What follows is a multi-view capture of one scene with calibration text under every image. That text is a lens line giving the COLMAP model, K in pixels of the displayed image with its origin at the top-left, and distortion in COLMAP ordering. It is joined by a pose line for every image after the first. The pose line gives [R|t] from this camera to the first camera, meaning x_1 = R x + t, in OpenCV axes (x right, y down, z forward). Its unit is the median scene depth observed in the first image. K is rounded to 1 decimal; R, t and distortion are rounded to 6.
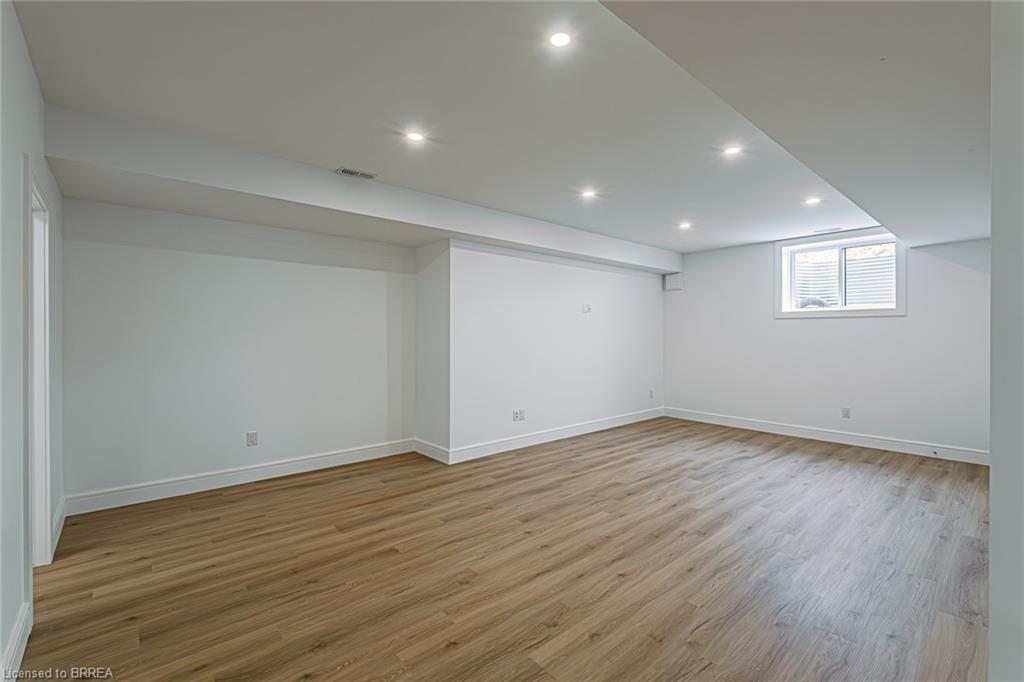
lens RADIAL K [[456.1, 0, 514.4], [0, 456.1, 336.5], [0, 0, 1]] dist [0.001085, -0.000103]
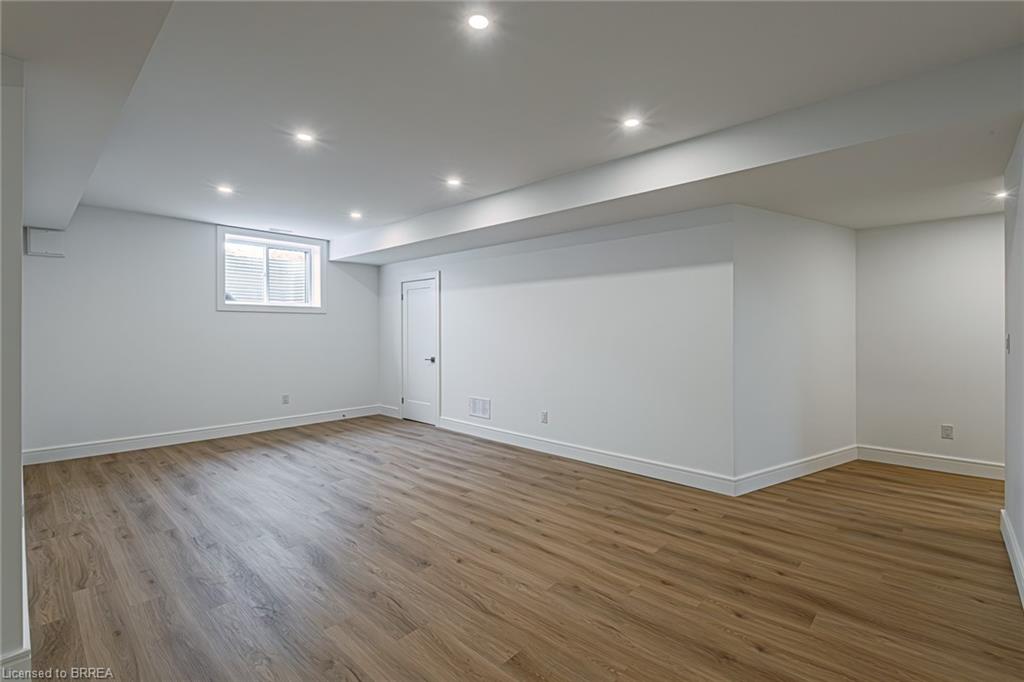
lens RADIAL K [[456.1, 0, 514.5], [0, 456.1, 335.4], [0, 0, 1]] dist [0.001085, -0.000103]
pose [[-0.093054, -0.020067, 0.995459, -0.874279], [0.006308, 0.999765, 0.020744, -0.027603], [-0.995641, 0.008209, -0.092905, 0.993375]]
